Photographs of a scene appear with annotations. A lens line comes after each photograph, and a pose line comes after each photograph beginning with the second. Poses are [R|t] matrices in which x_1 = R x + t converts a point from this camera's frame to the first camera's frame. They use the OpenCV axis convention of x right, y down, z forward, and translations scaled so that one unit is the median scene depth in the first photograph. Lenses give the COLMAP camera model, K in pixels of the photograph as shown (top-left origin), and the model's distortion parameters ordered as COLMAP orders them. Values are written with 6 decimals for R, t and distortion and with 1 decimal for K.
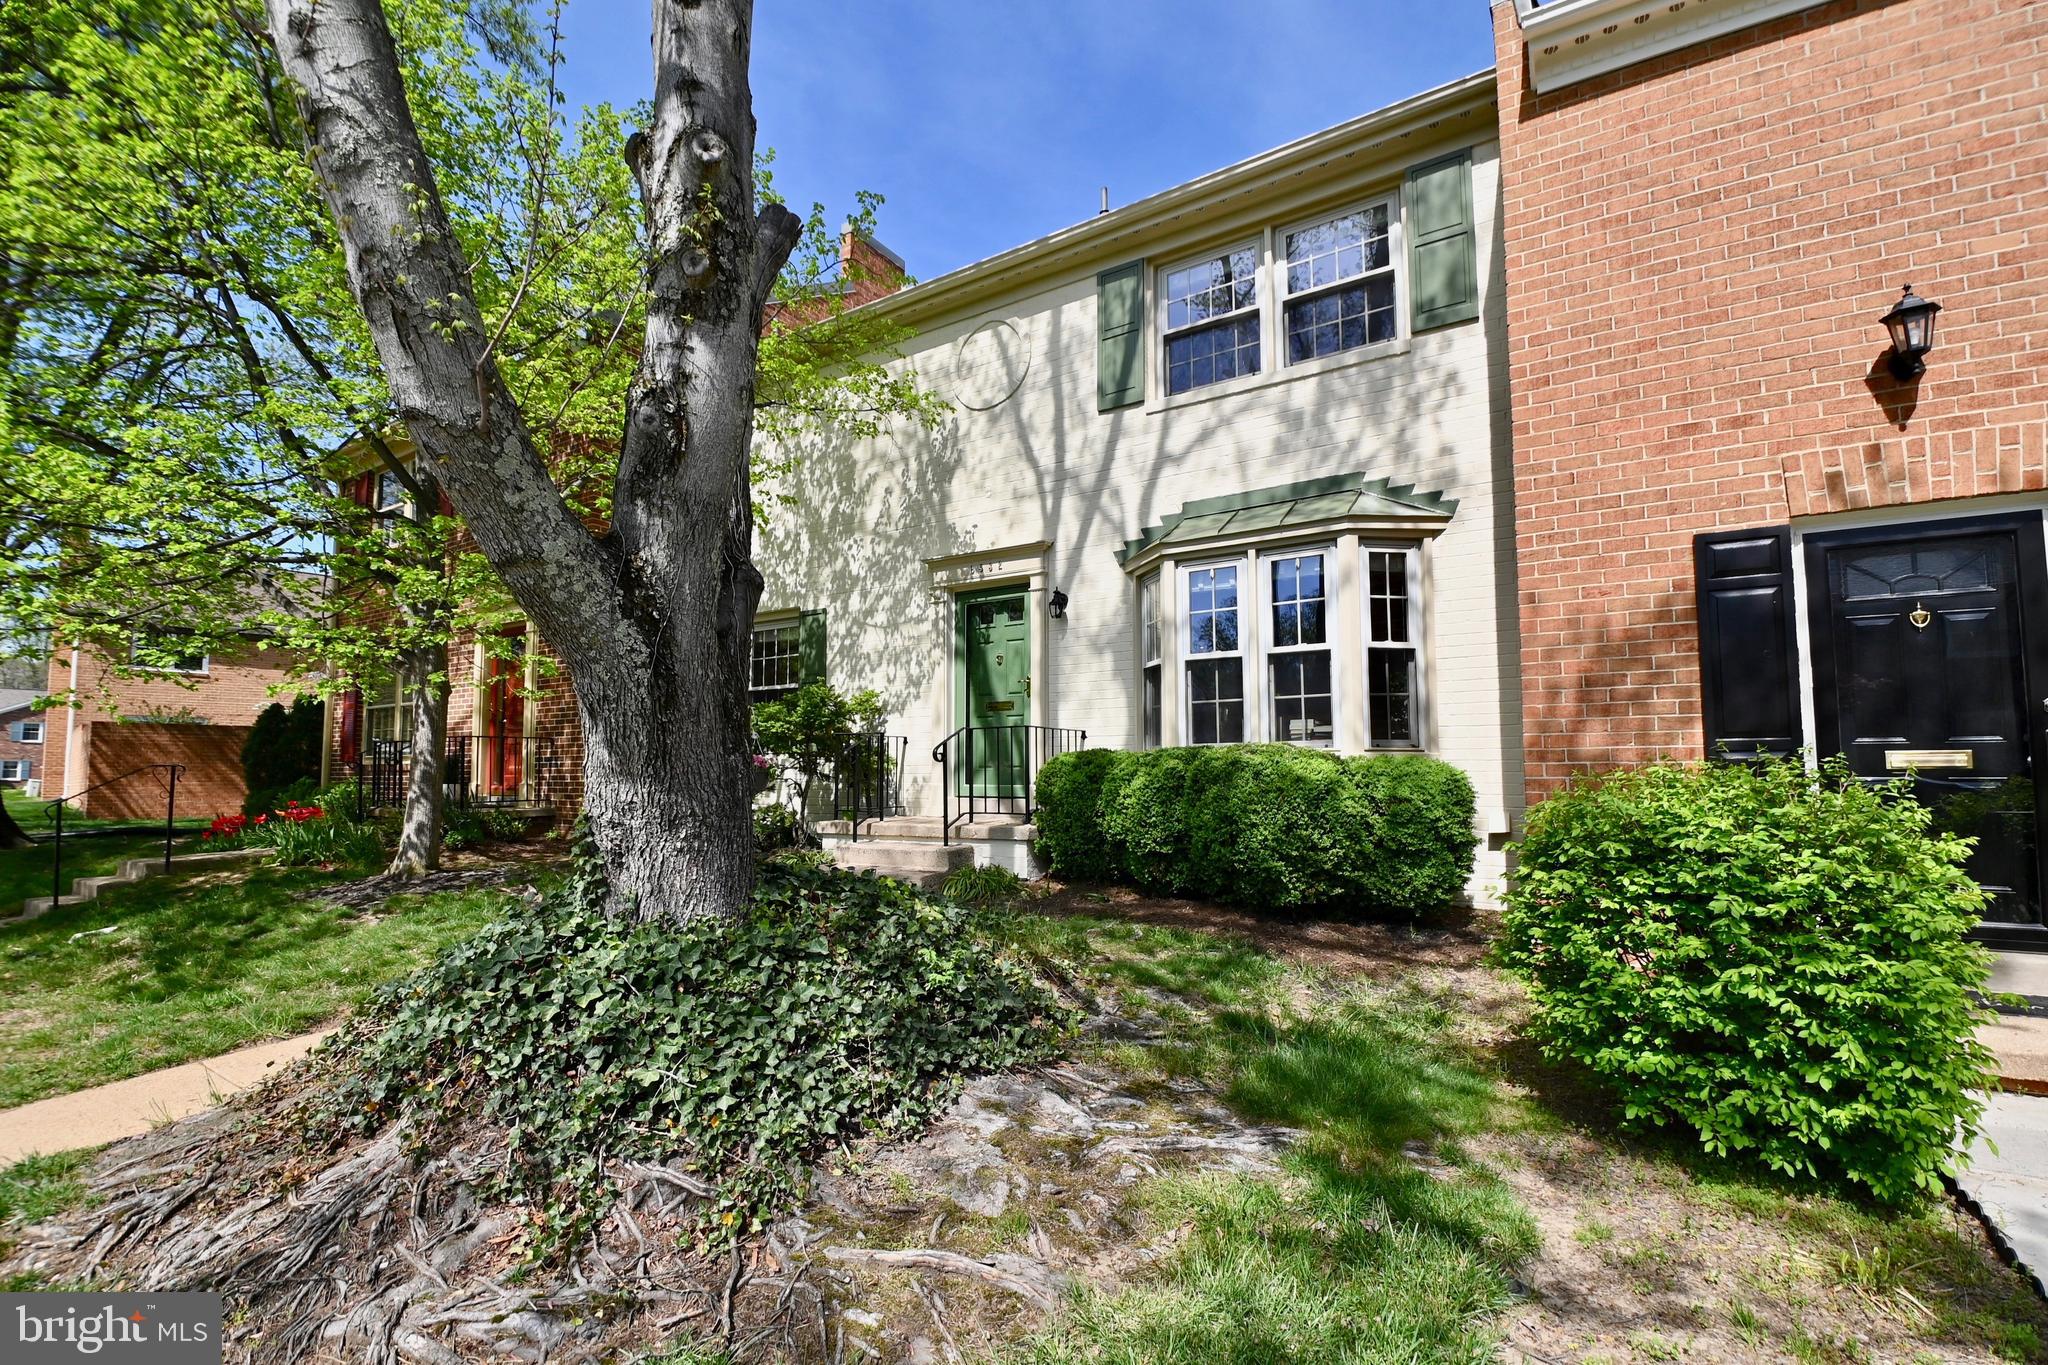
lens RADIAL K [[907.8, 0, 1041.9], [0, 907.8, 713.7], [0, 0, 1]] dist [0.010994, -0.022029]
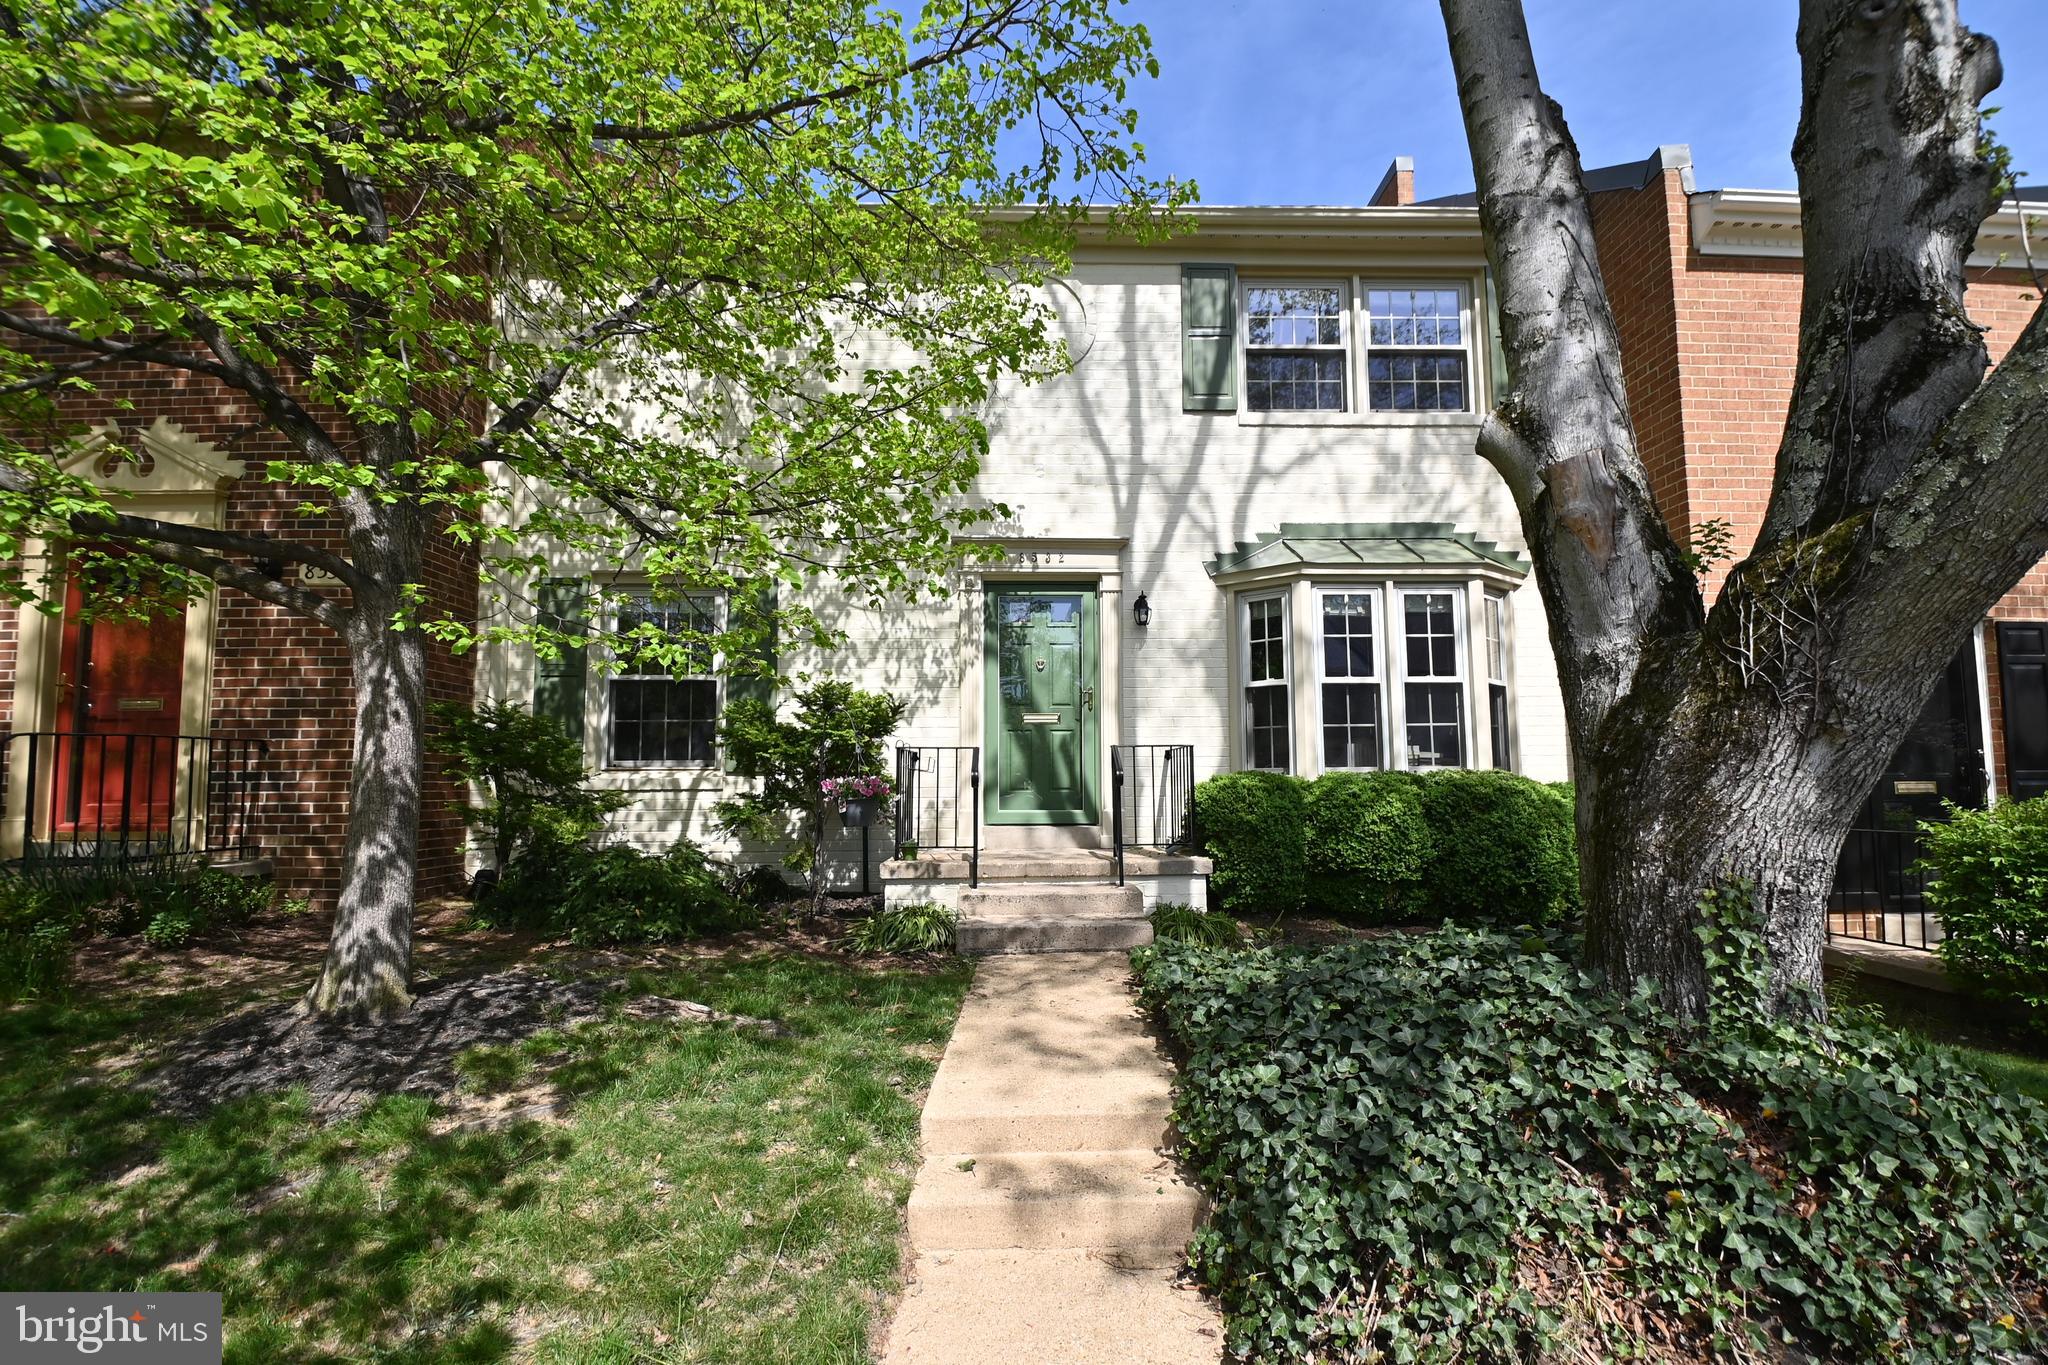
lens RADIAL K [[907.8, 0, 1041.9], [0, 907.8, 713.7], [0, 0, 1]] dist [0.010994, -0.022029]
pose [[0.829753, 0.042346, 0.556521, -0.574092], [-0.035706, 0.999103, -0.022786, 0.007284], [-0.556987, -0.000965, 0.830521, 0.308676]]
